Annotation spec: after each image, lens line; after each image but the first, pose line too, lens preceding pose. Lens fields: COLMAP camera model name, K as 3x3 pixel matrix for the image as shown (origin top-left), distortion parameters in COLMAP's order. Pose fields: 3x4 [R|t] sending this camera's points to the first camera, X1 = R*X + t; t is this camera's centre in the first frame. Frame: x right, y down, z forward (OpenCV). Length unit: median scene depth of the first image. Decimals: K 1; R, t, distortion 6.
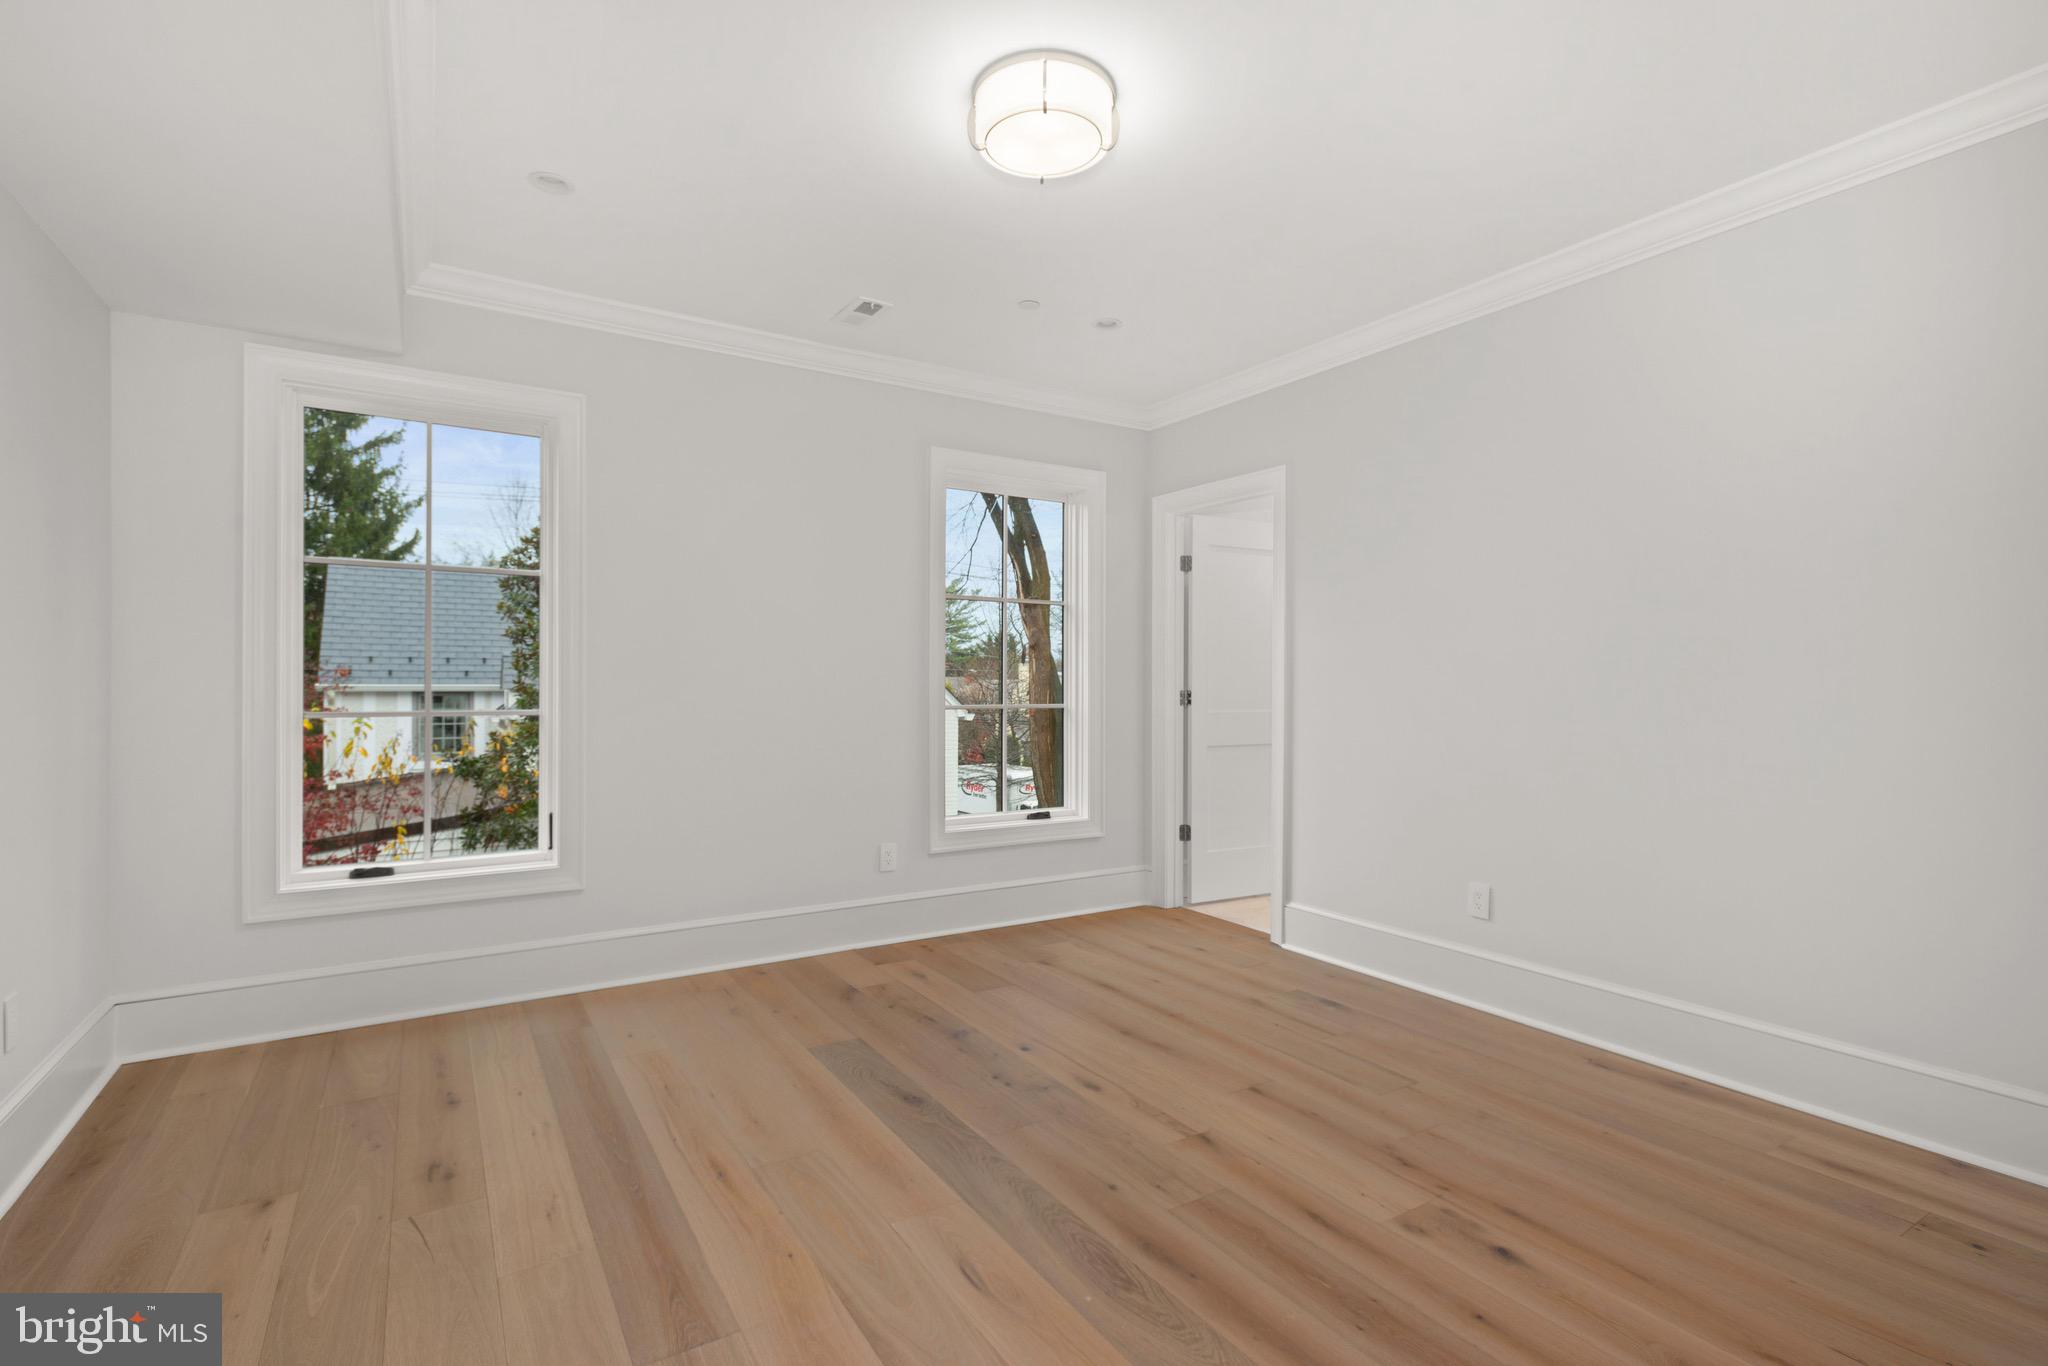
lens RADIAL K [[972.8, 0, 1027.0], [0, 972.8, 684.6], [0, 0, 1]] dist [0.021655, -0.004445]
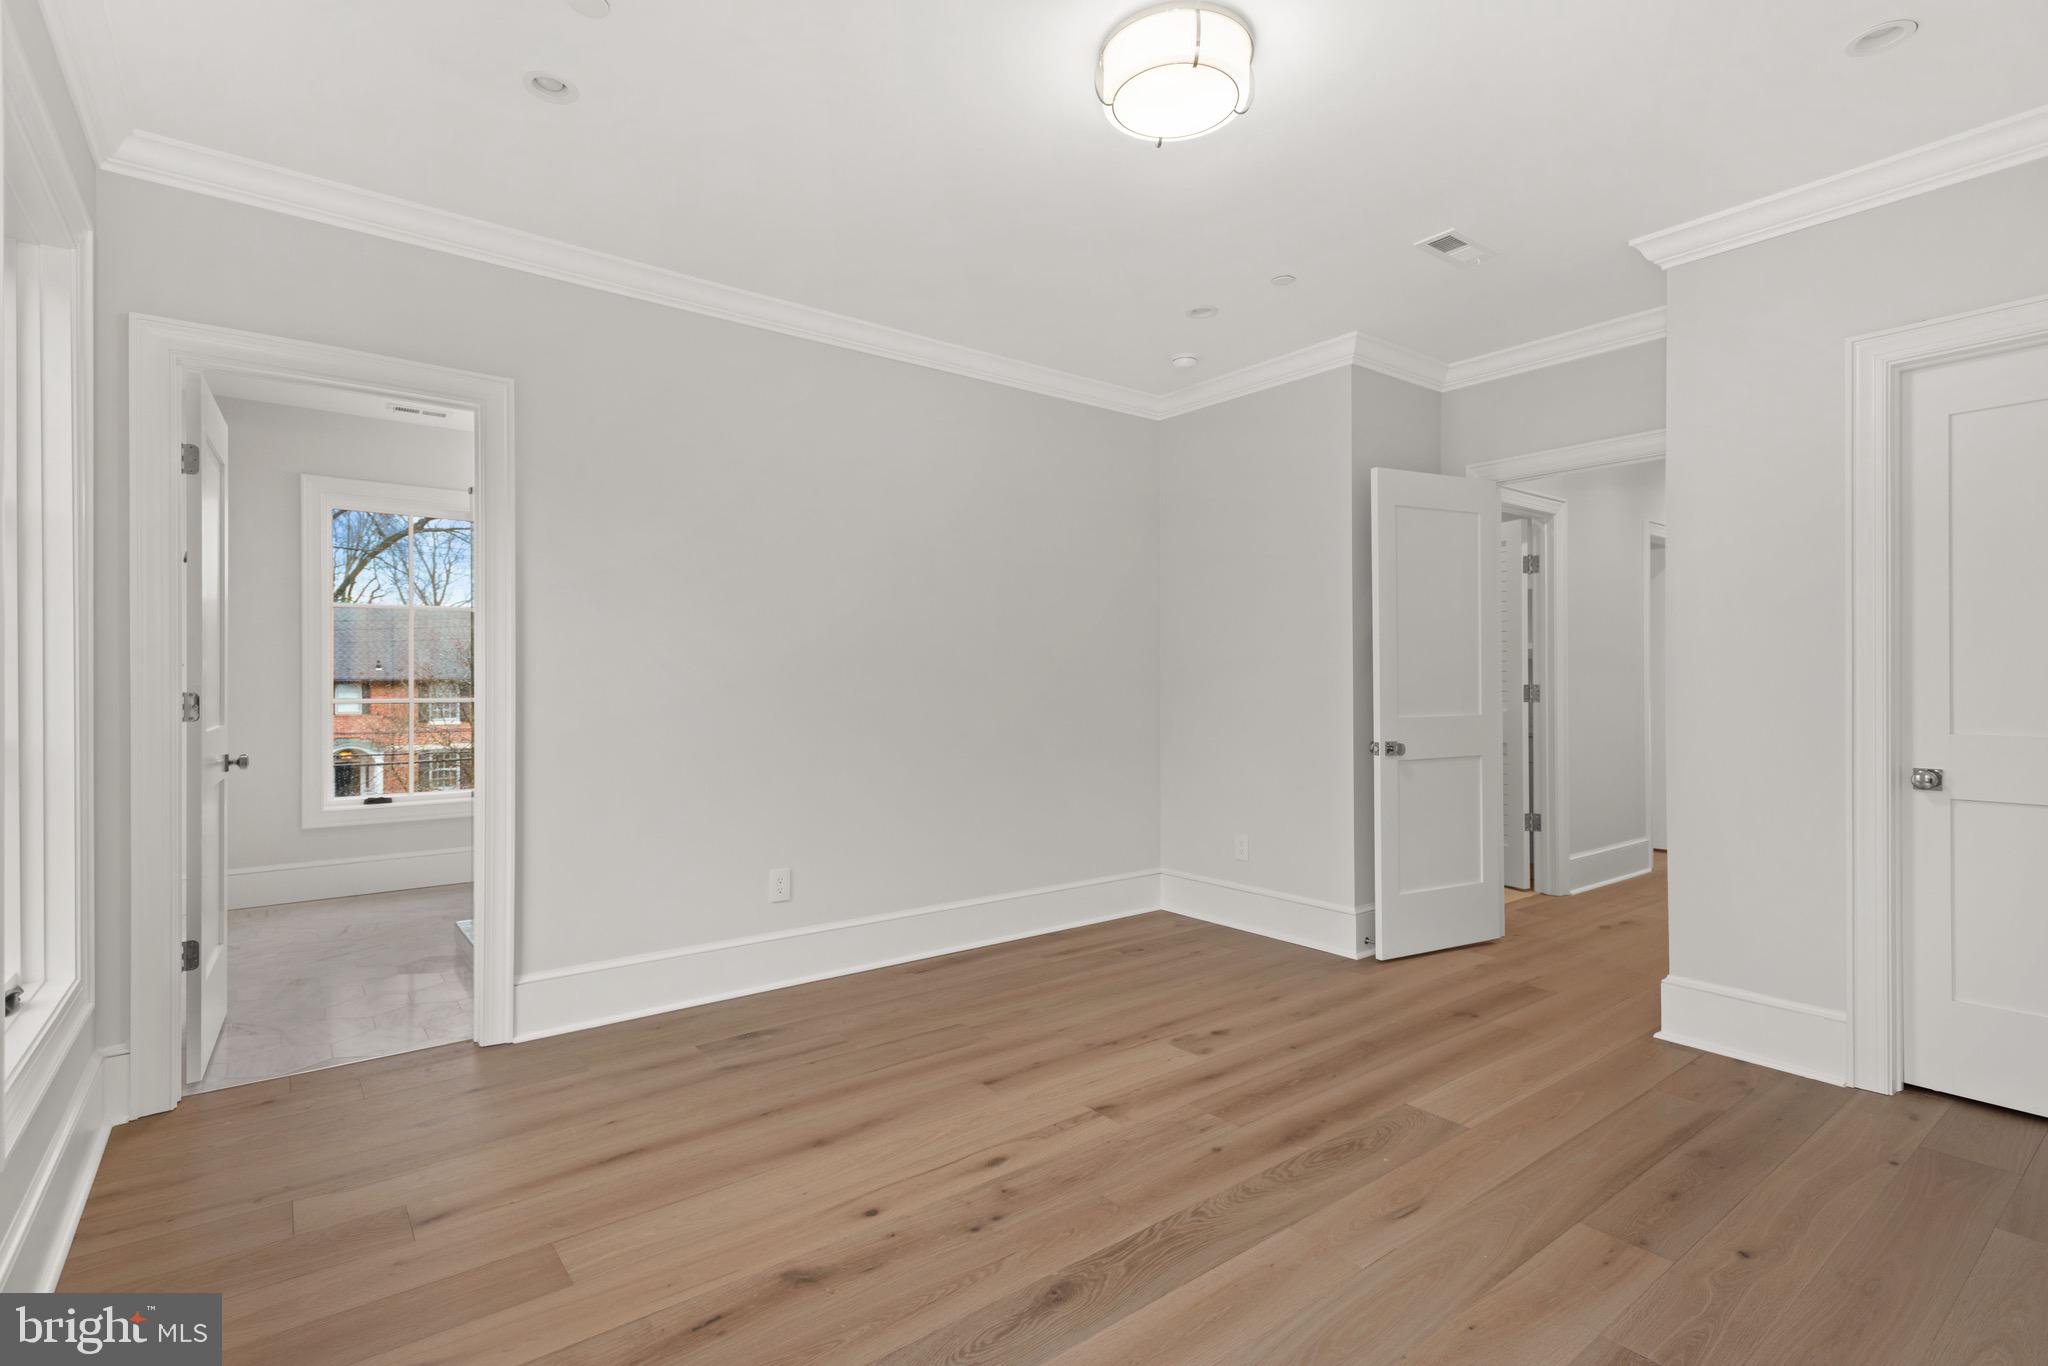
lens RADIAL K [[972.8, 0, 1028.4], [0, 972.8, 681.2], [0, 0, 1]] dist [0.021655, -0.004445]
pose [[-0.111895, -0.000876, 0.993720, -0.836084], [-0.000549, 1.000000, 0.000819, -0.000459], [-0.993720, -0.000454, -0.111895, 1.161259]]
